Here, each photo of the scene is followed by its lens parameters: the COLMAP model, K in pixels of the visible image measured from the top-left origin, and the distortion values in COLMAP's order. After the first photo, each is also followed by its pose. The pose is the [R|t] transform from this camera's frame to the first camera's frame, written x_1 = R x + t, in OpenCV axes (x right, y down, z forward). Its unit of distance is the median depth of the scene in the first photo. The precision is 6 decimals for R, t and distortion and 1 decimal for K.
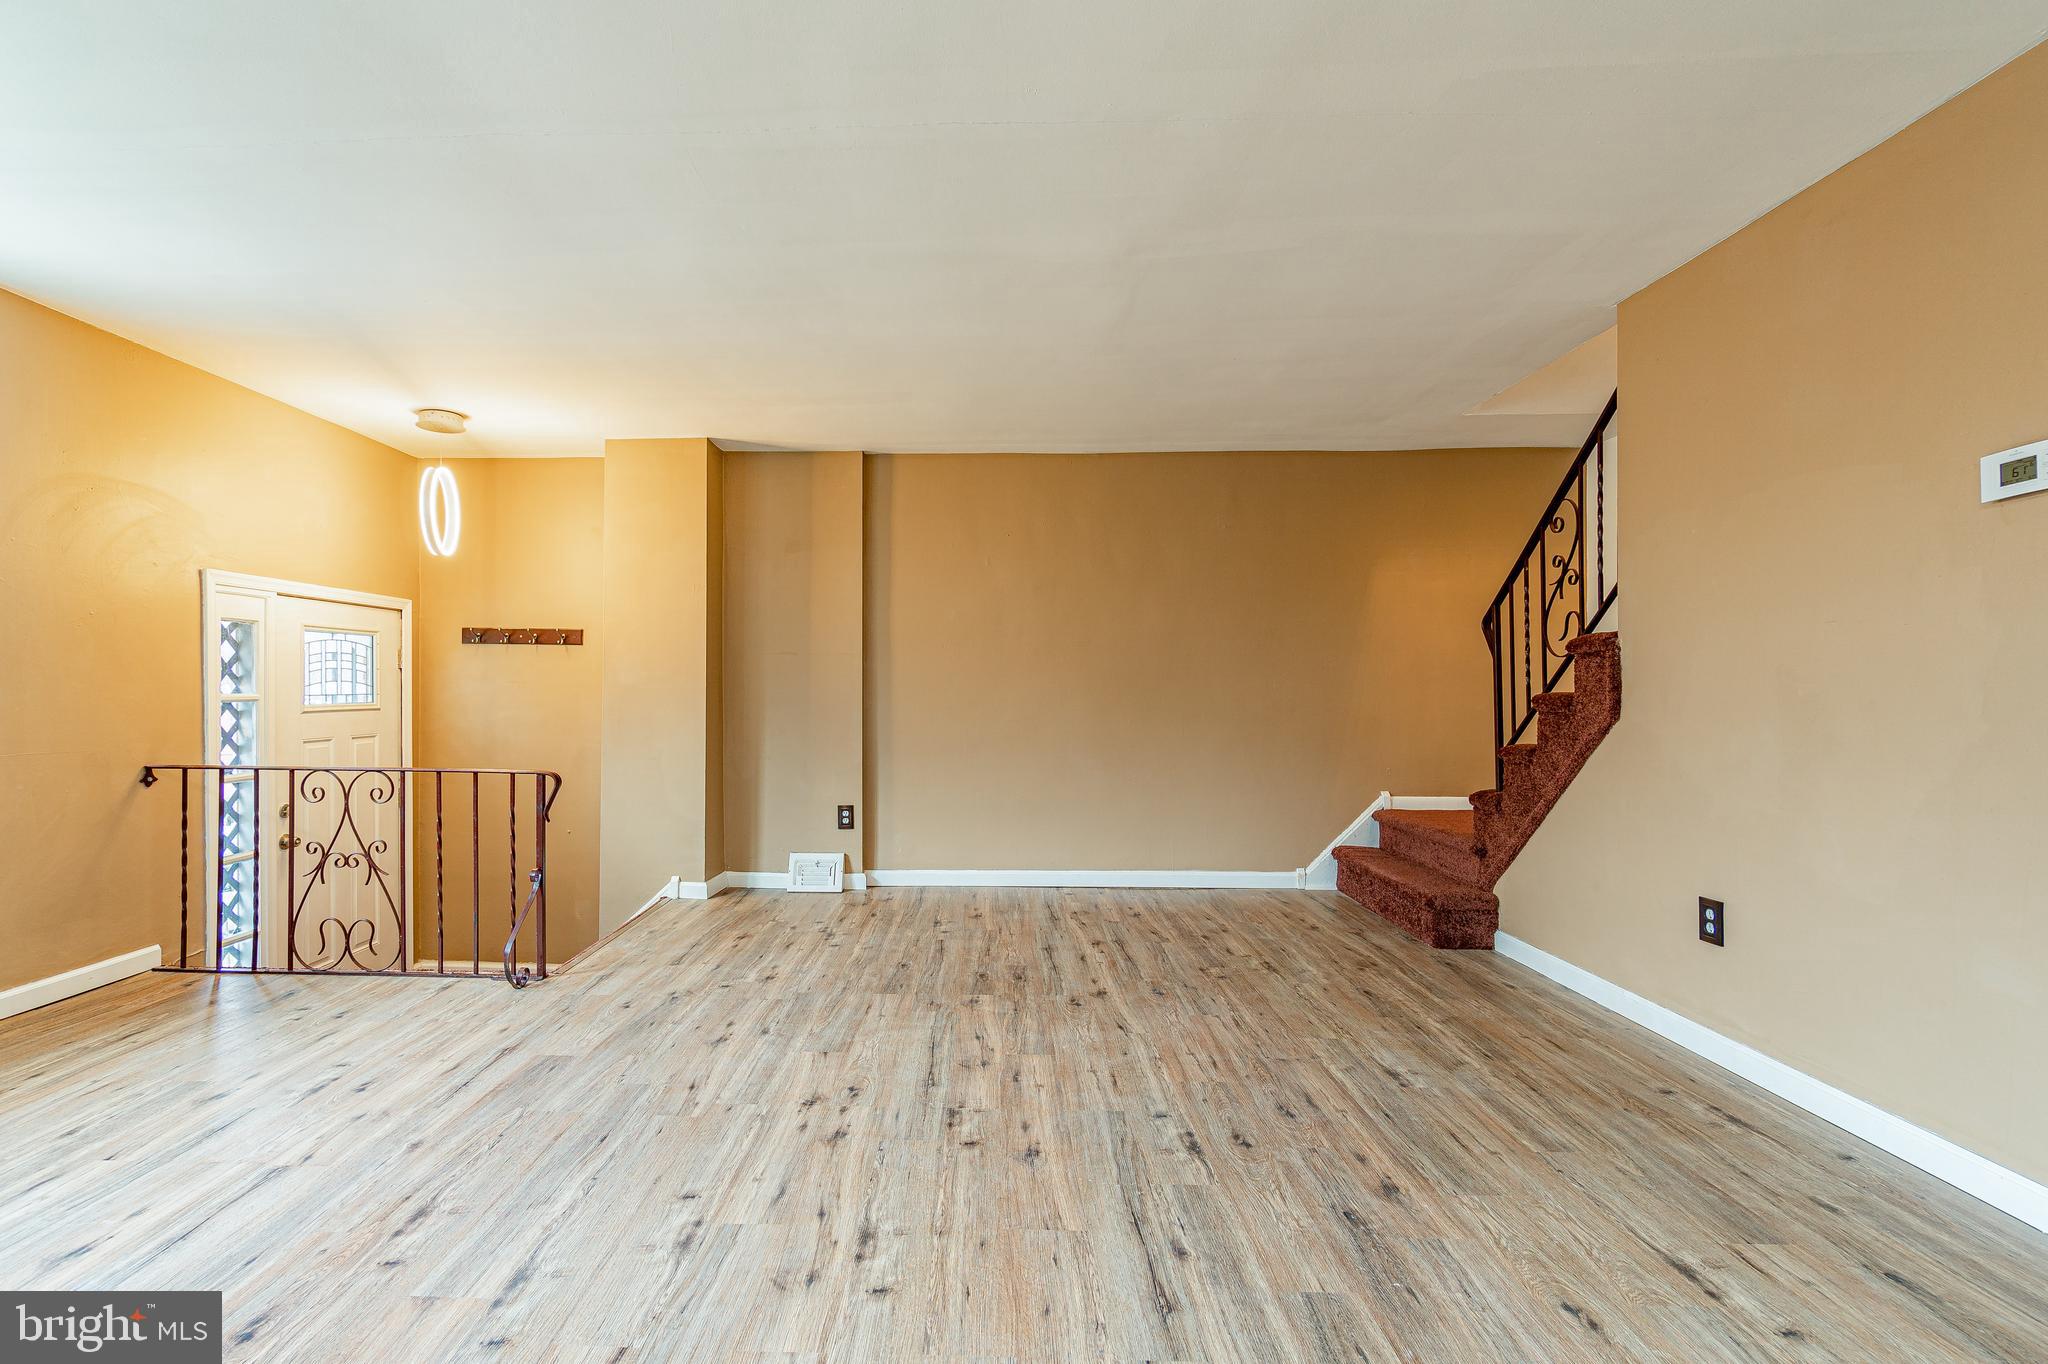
lens RADIAL K [[879.6, 0, 1087.1], [0, 879.6, 679.8], [0, 0, 1]] dist [-0.000999, -0.000025]
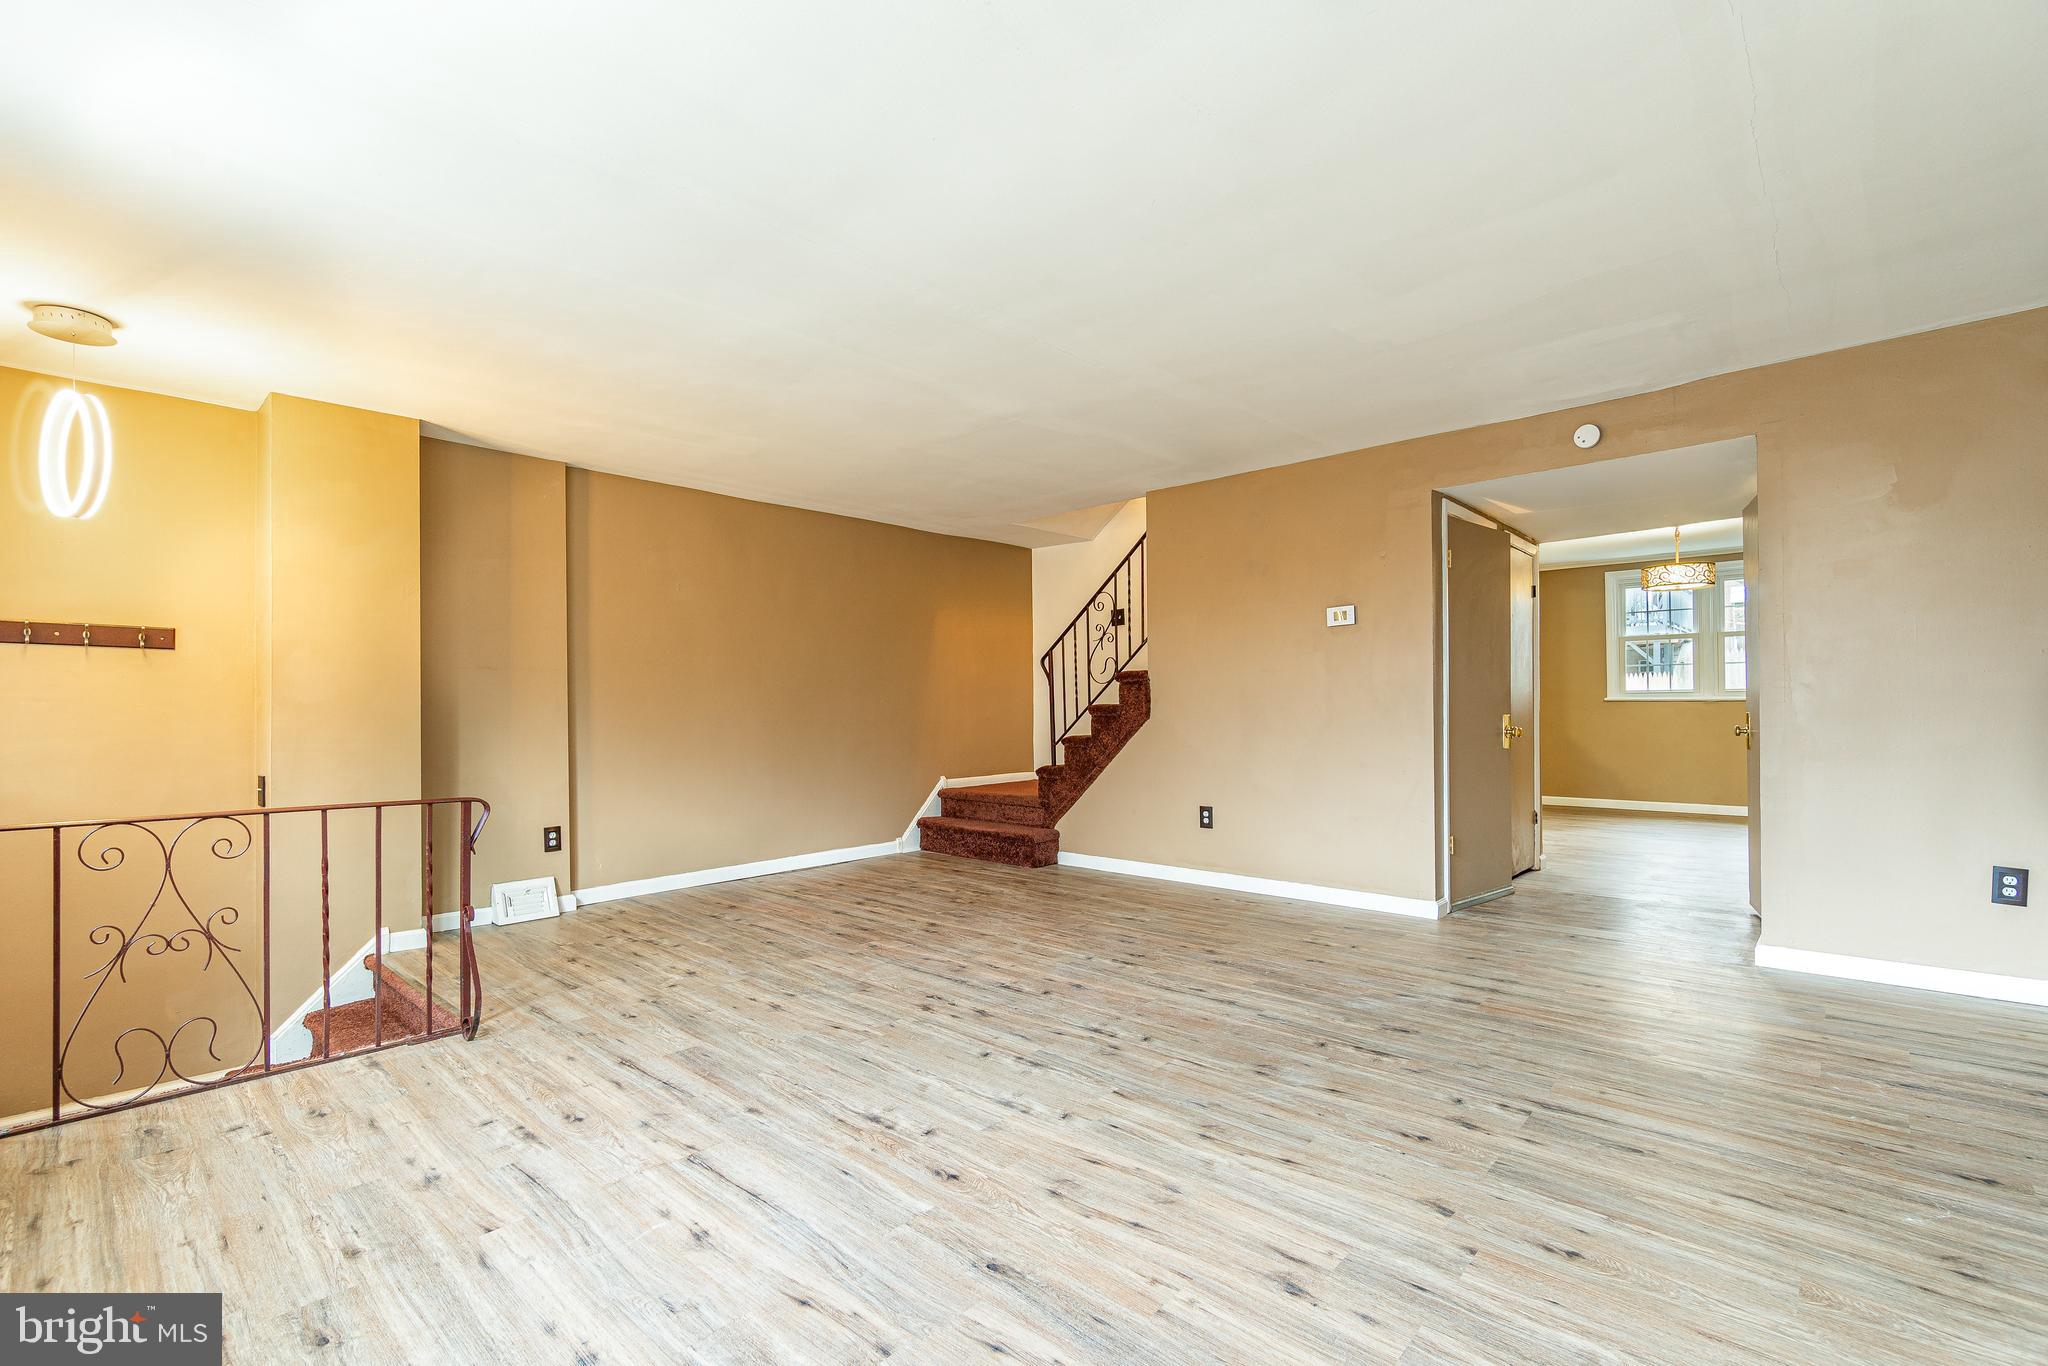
lens RADIAL K [[806.2, 0, 1020.6], [0, 806.2, 699.0], [0, 0, 1]] dist [-0.002073, -0.000059]
pose [[0.694931, -0.001875, 0.719074, -0.791703], [0.000184, 0.999997, 0.002430, 0.000376], [-0.719076, -0.001556, 0.694929, 0.023257]]
